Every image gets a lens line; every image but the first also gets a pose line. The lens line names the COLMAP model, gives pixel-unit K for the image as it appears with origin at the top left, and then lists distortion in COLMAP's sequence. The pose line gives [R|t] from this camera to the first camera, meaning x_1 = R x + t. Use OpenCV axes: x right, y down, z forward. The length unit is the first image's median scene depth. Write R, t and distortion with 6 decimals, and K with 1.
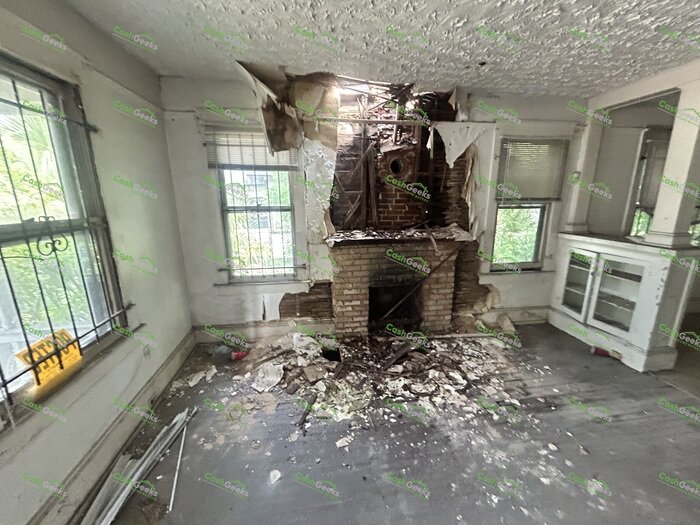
lens RADIAL K [[282.0, 0, 349.1], [0, 282.0, 260.5], [0, 0, 1]] dist [-0.000453, 0.000061]
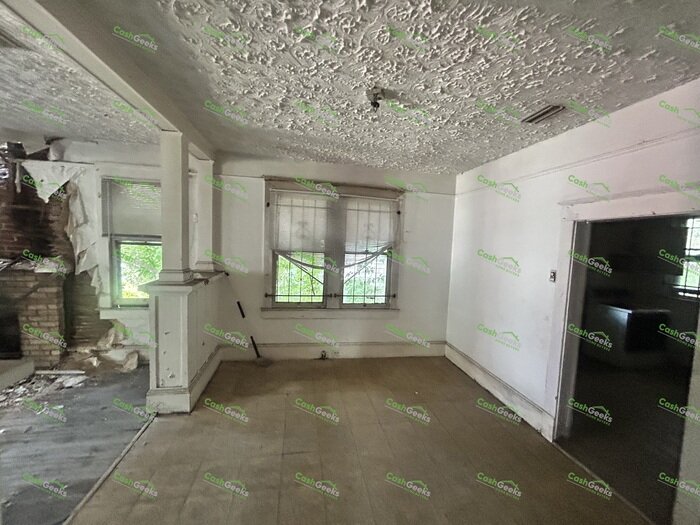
lens RADIAL K [[282.0, 0, 349.1], [0, 282.0, 260.5], [0, 0, 1]] dist [-0.000453, 0.000061]
pose [[0.998515, 0.043464, 0.032858, 1.458782], [-0.038042, 0.987853, -0.150662, -0.002497], [-0.039008, 0.149188, 0.988039, -0.041275]]
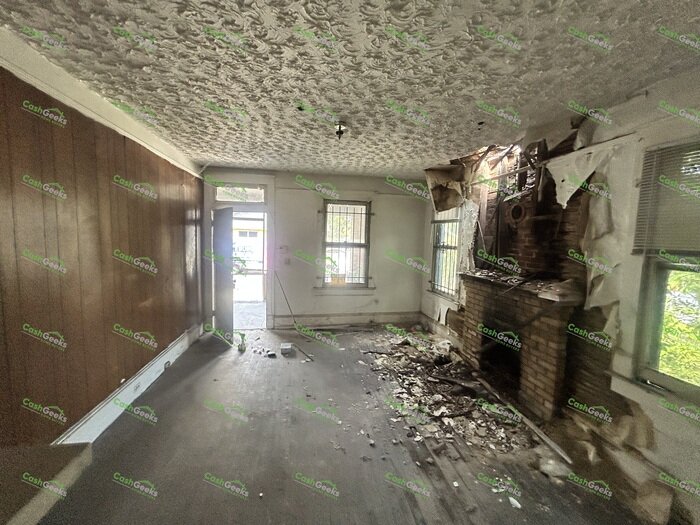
lens RADIAL K [[282.0, 0, 349.1], [0, 282.0, 260.5], [0, 0, 1]] dist [-0.000453, 0.000061]
pose [[0.024964, 0.089417, -0.995681, 1.152778], [-0.252900, 0.964159, 0.080245, -0.097872], [0.967170, 0.249804, 0.046683, 0.416484]]
